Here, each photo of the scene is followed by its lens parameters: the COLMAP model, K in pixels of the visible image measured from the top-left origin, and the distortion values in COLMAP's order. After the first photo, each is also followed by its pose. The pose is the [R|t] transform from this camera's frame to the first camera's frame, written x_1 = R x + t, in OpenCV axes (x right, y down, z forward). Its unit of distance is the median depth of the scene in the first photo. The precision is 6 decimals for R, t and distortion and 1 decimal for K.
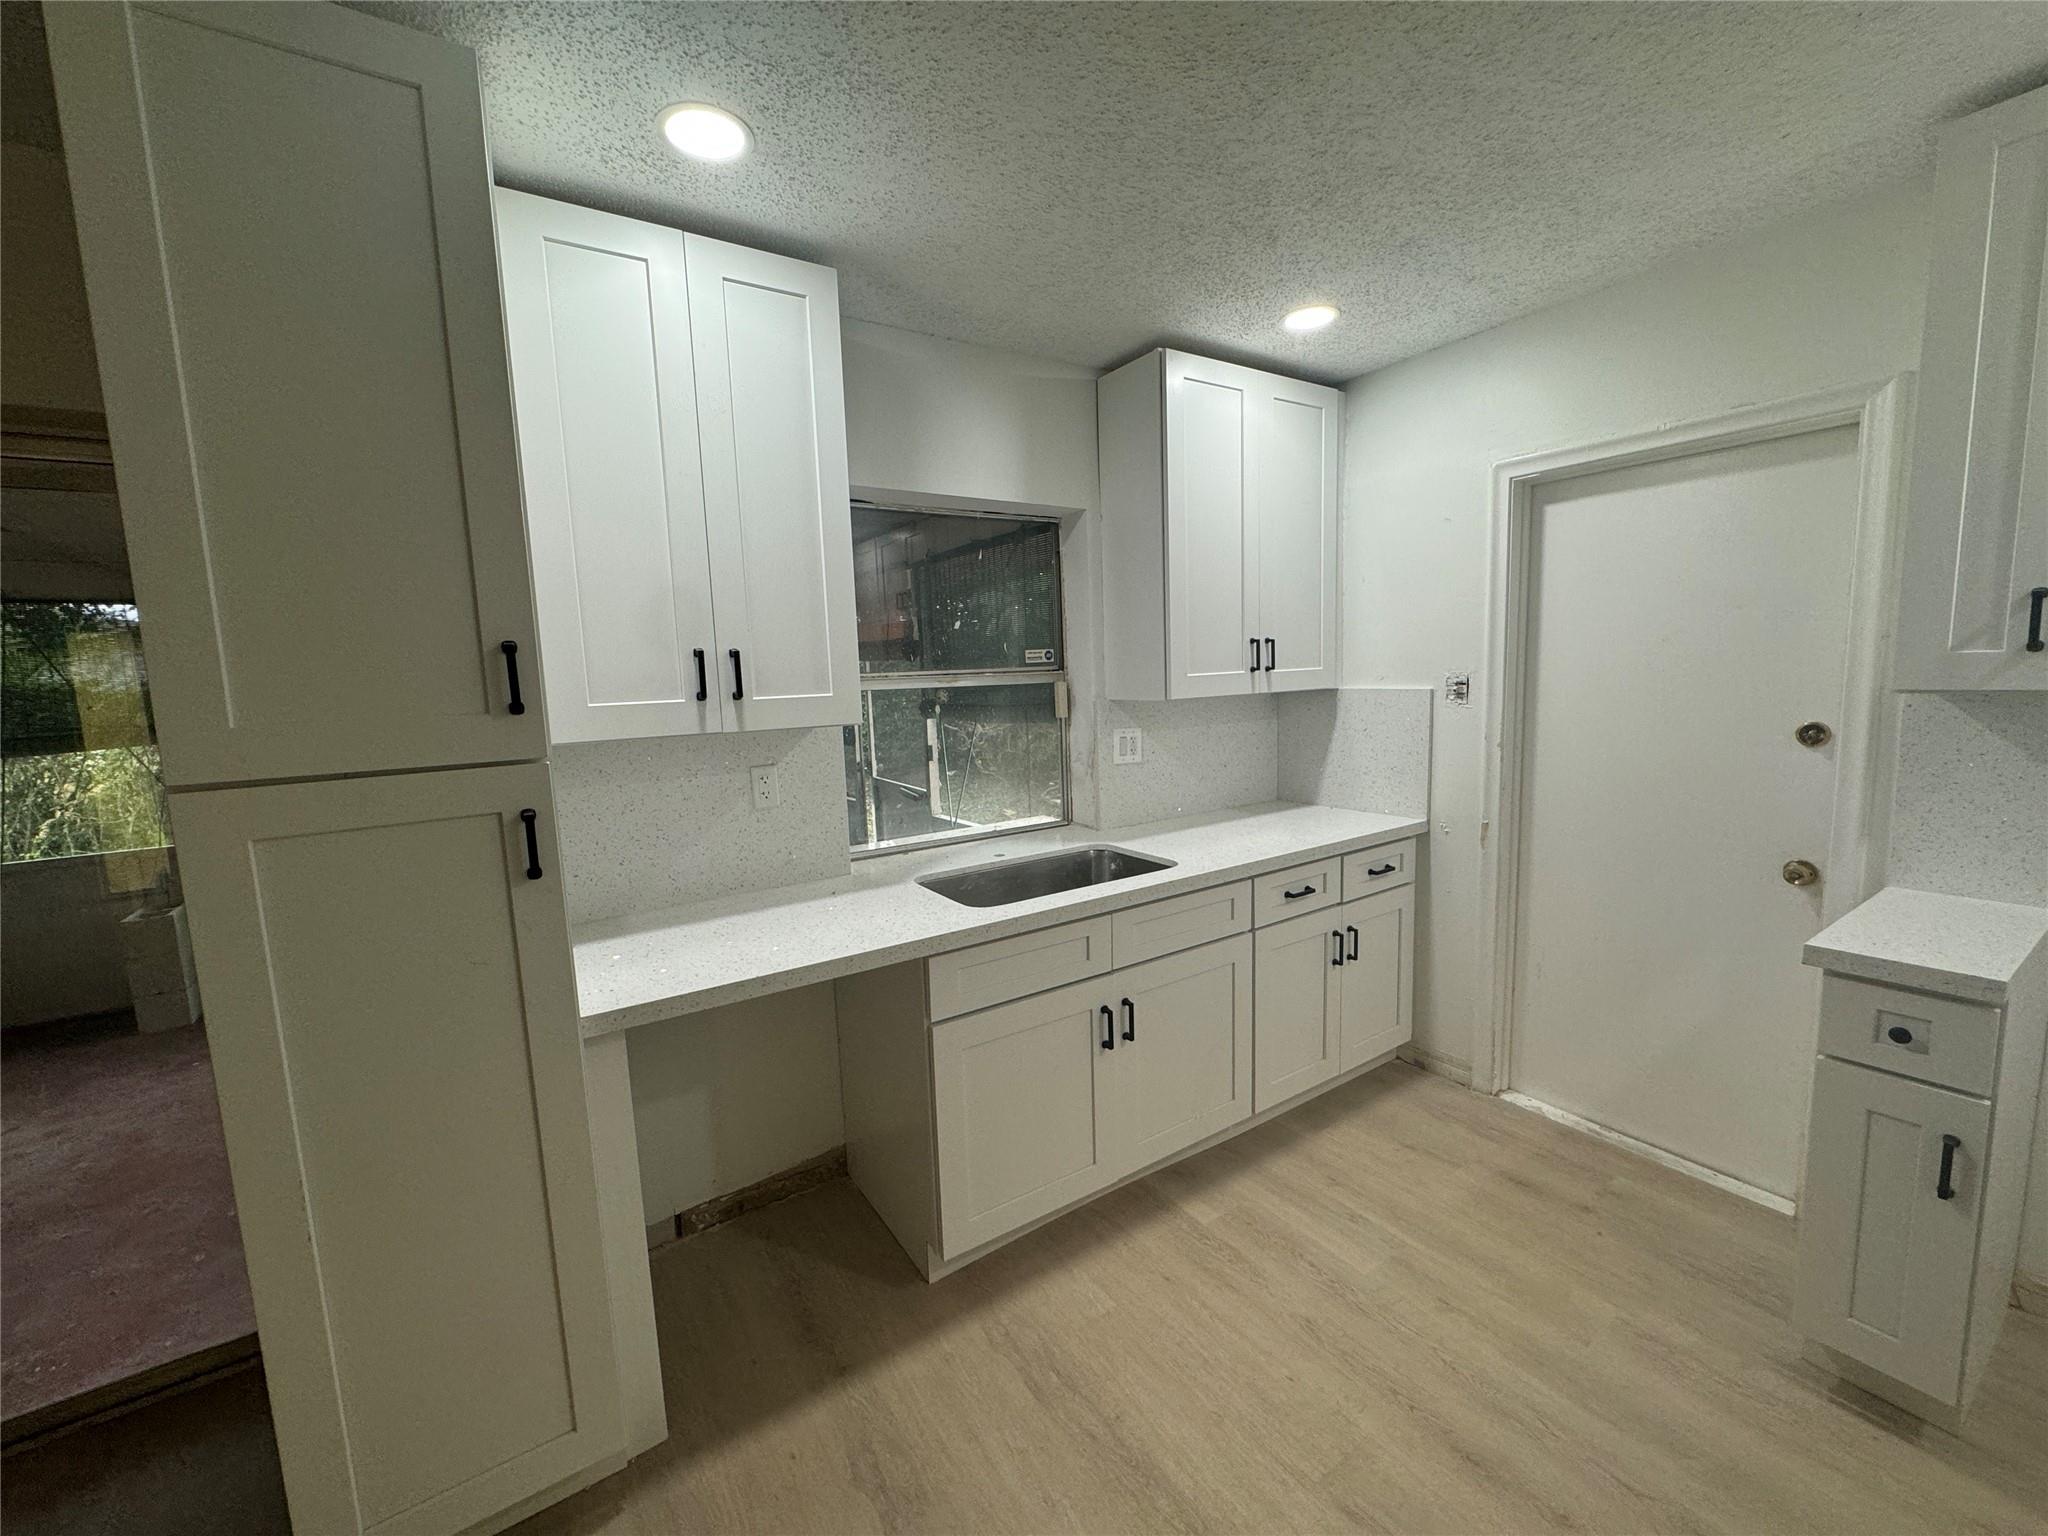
lens RADIAL K [[811.7, 0, 1024.0], [0, 811.7, 768.0], [0, 0, 1]] dist [-0.005066, 0.000080]
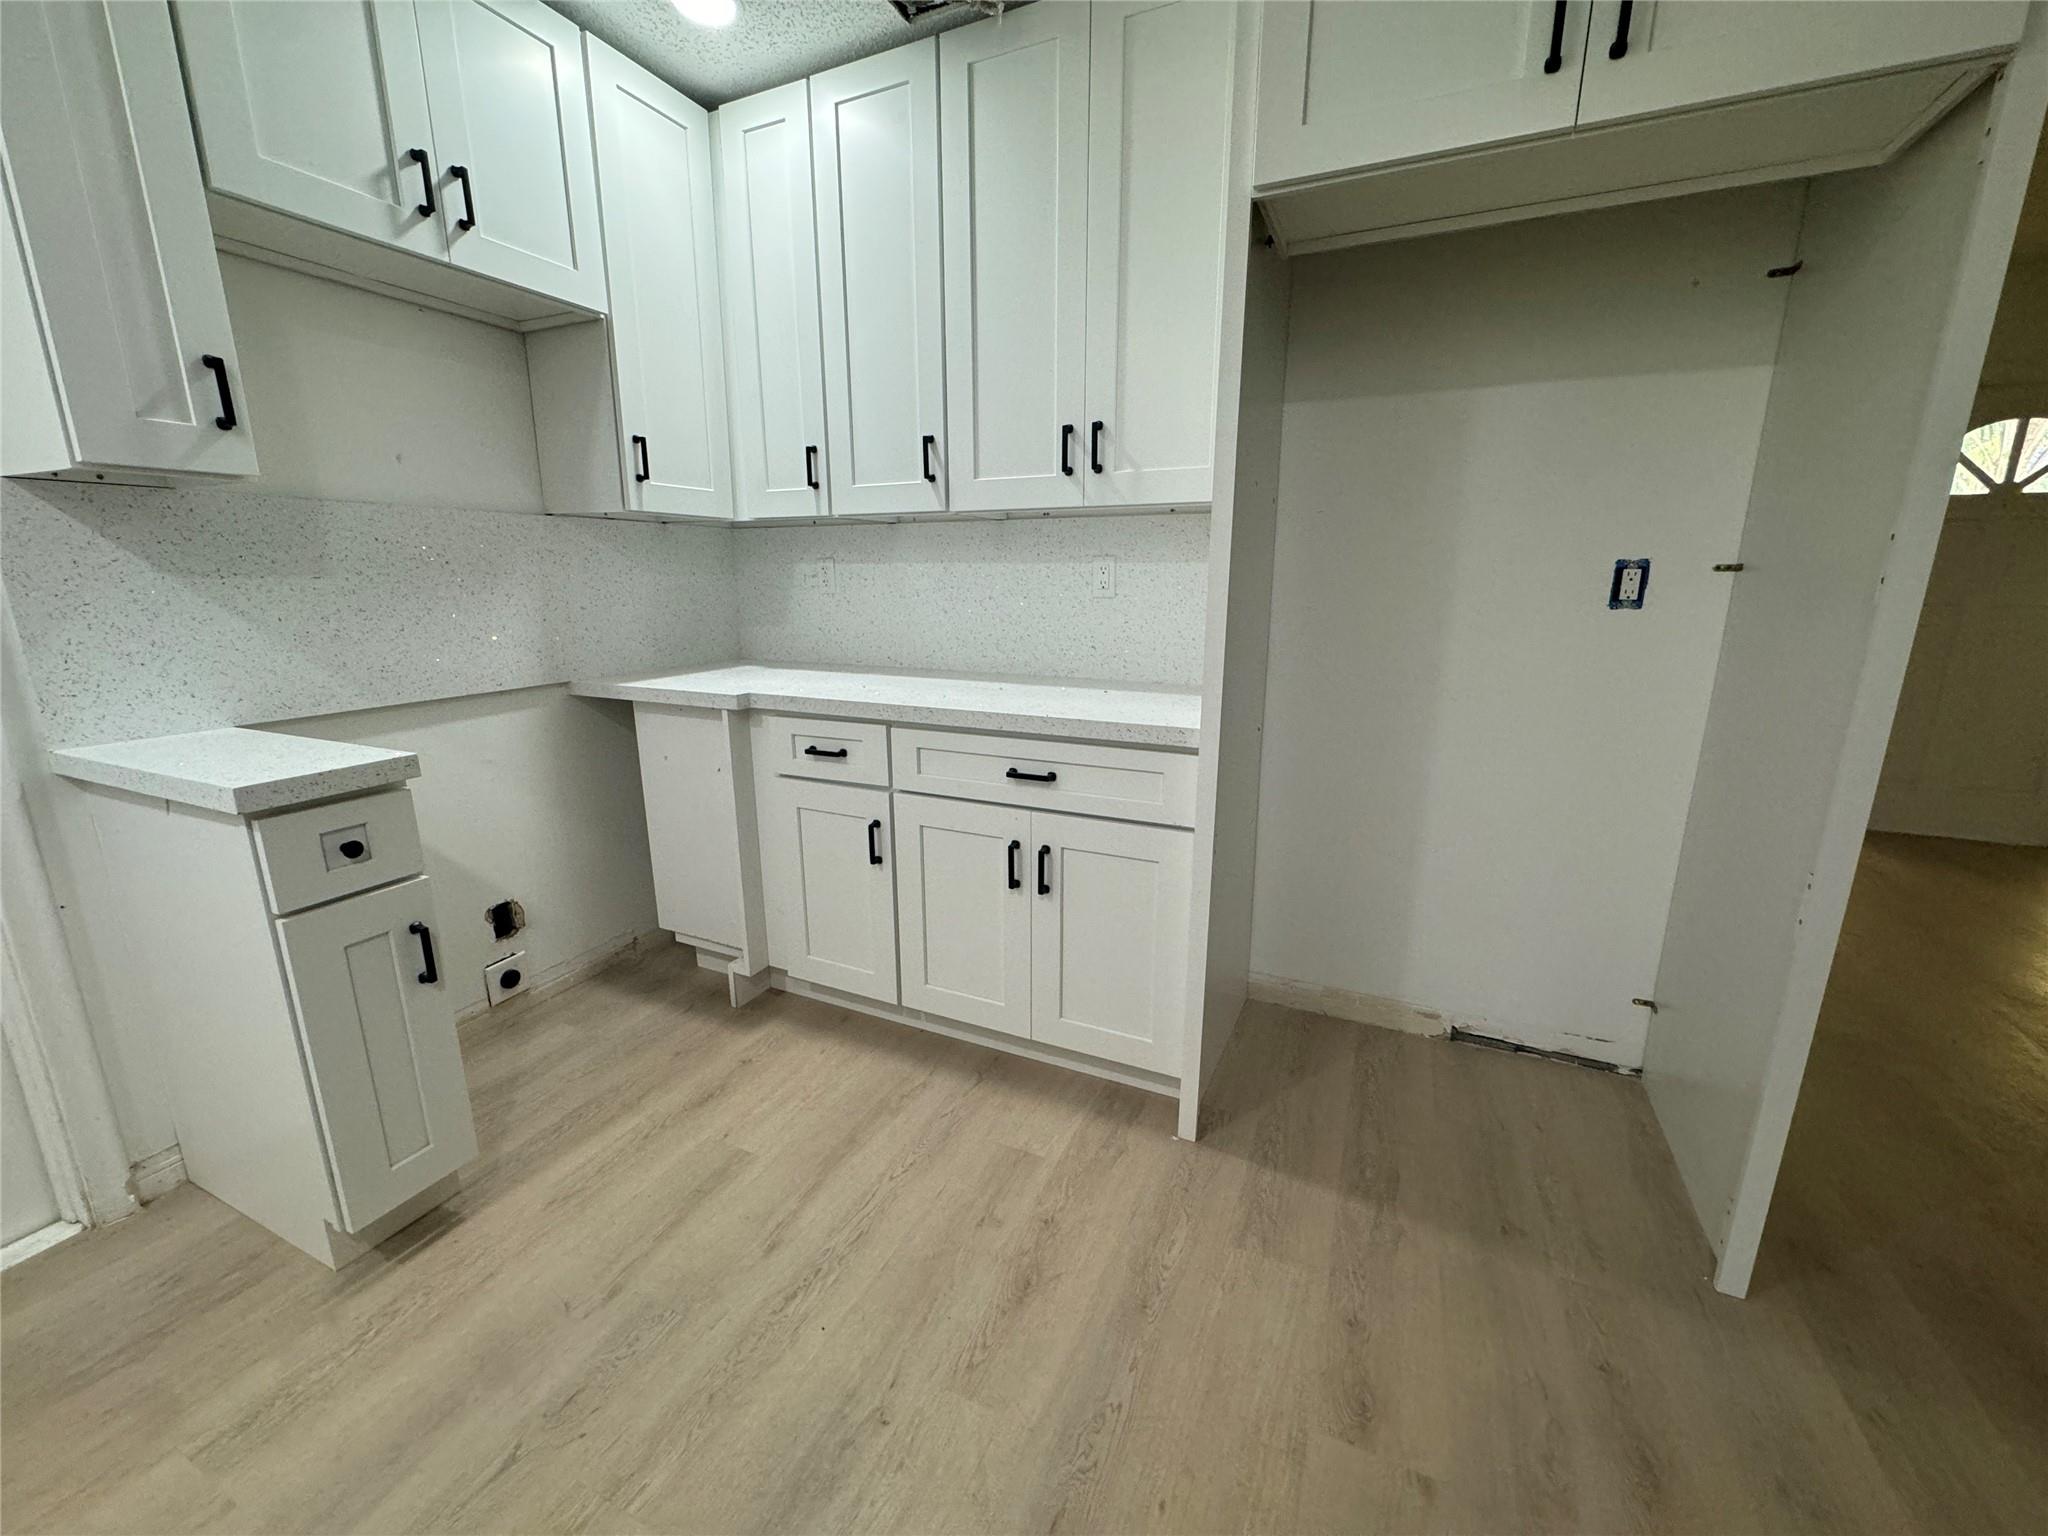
lens RADIAL K [[811.7, 0, 1024.0], [0, 811.7, 768.0], [0, 0, 1]] dist [-0.005066, 0.000080]
pose [[-0.525331, -0.160884, 0.835550, -0.034754], [0.123413, 0.957173, 0.261895, 0.057563], [-0.841900, 0.240700, -0.482978, 0.457048]]
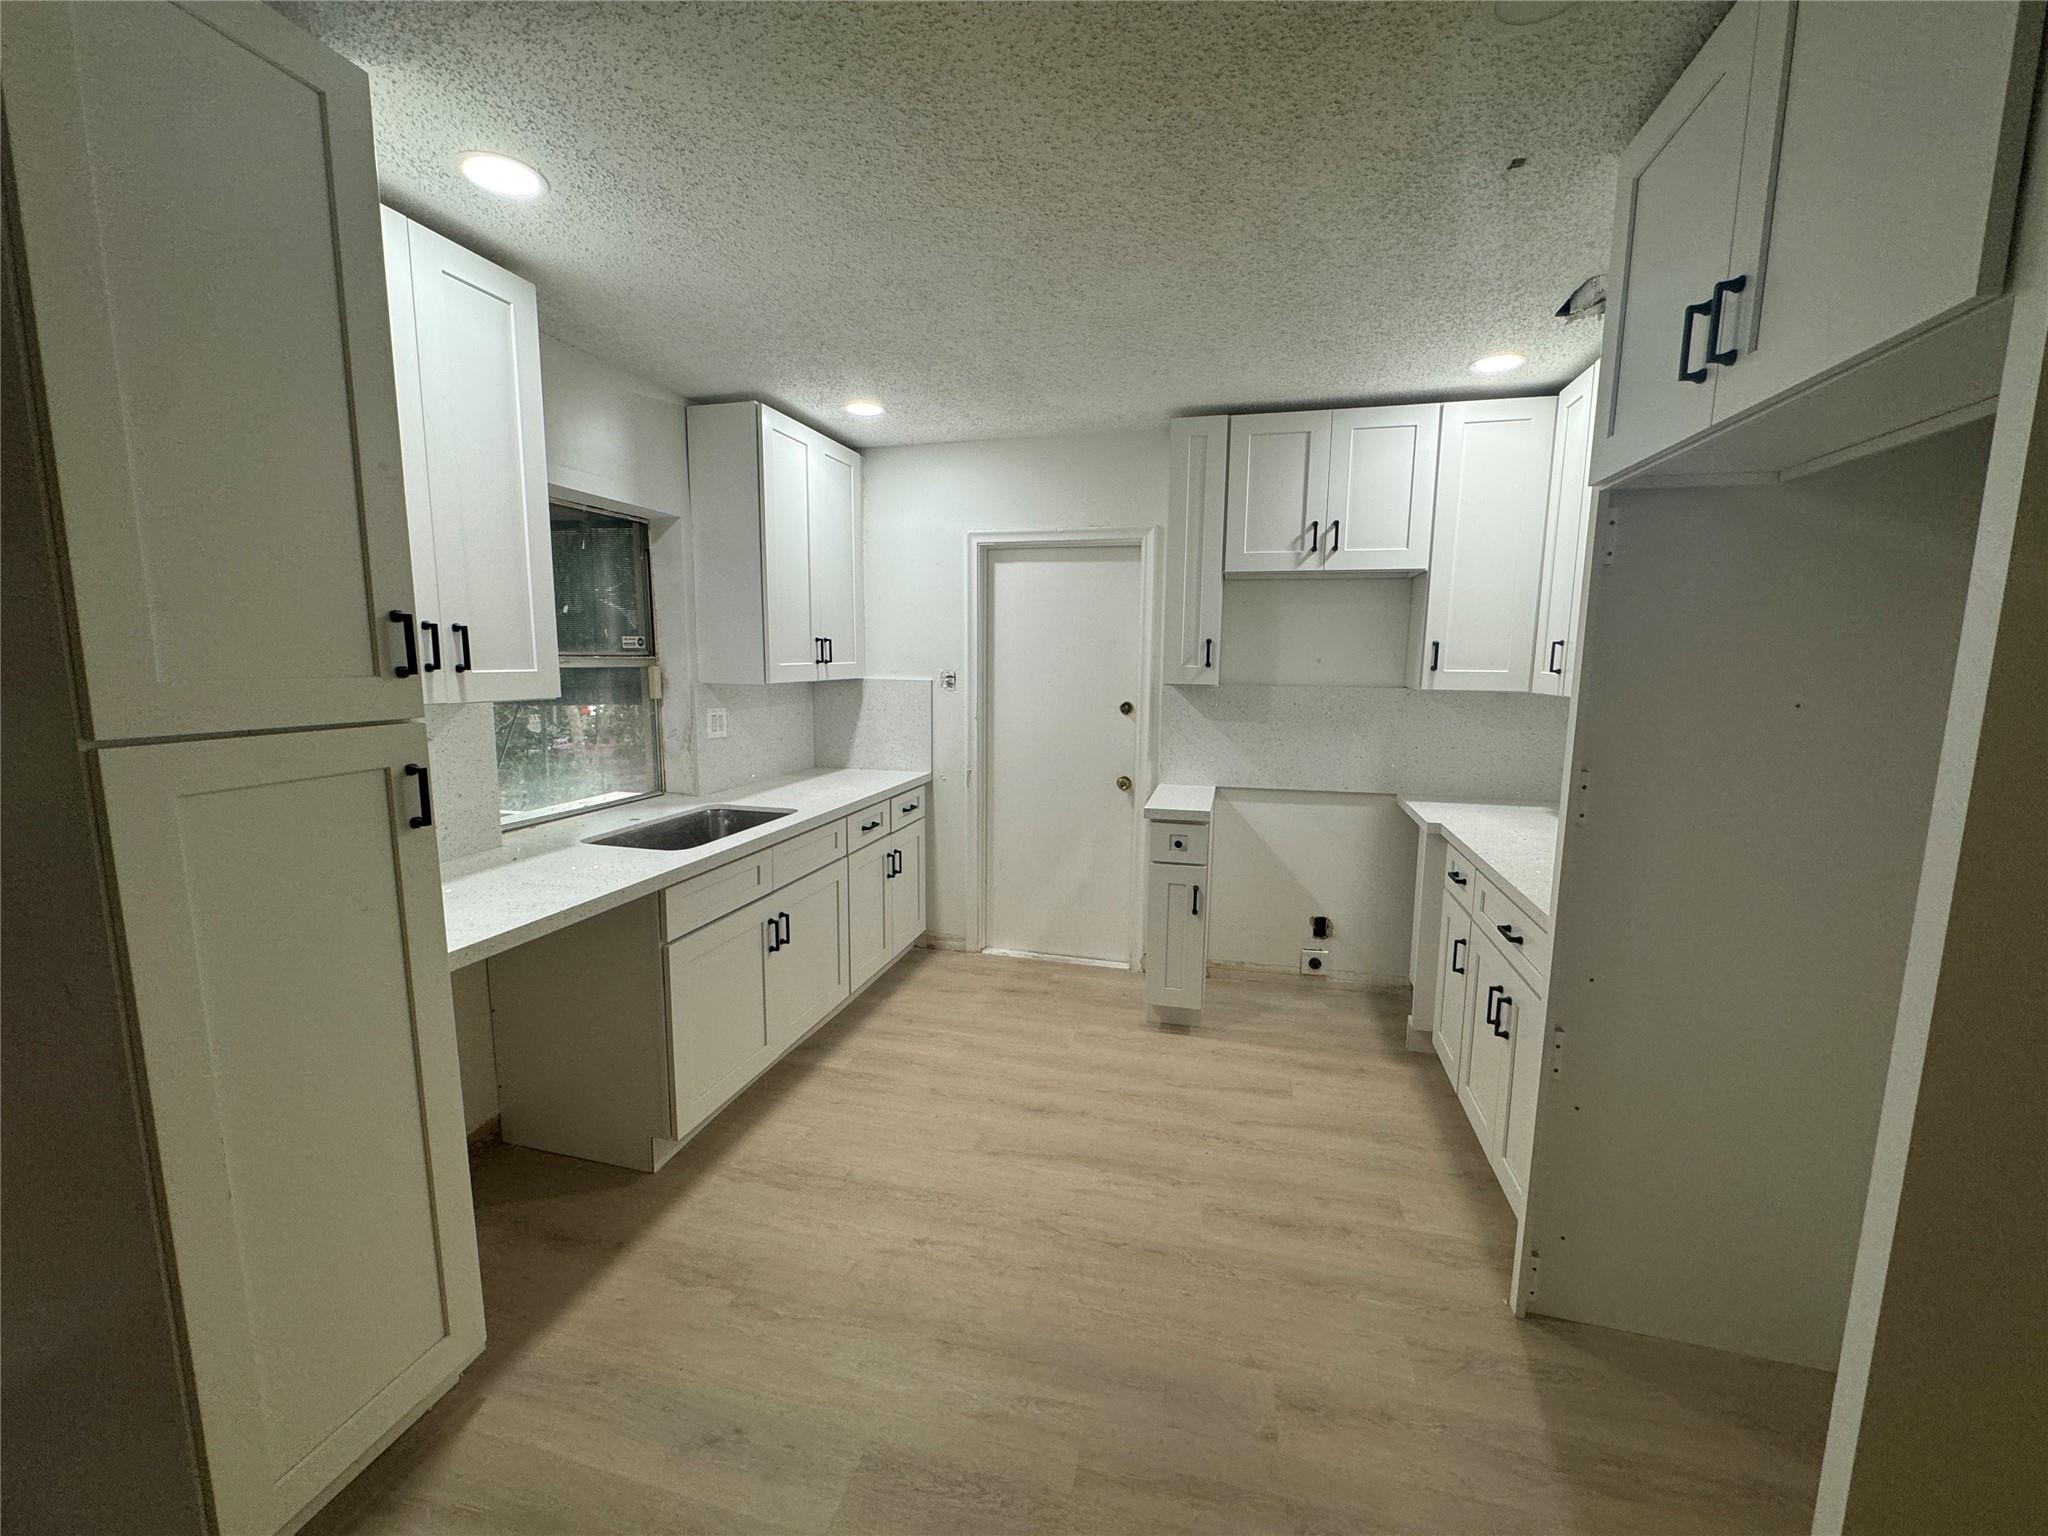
lens RADIAL K [[811.7, 0, 1024.0], [0, 811.7, 768.0], [0, 0, 1]] dist [-0.005066, 0.000080]
pose [[0.743589, -0.049044, 0.666836, -0.379391], [0.045095, 0.998714, 0.023168, 0.035680], [-0.667115, 0.012844, 0.744844, -0.196529]]
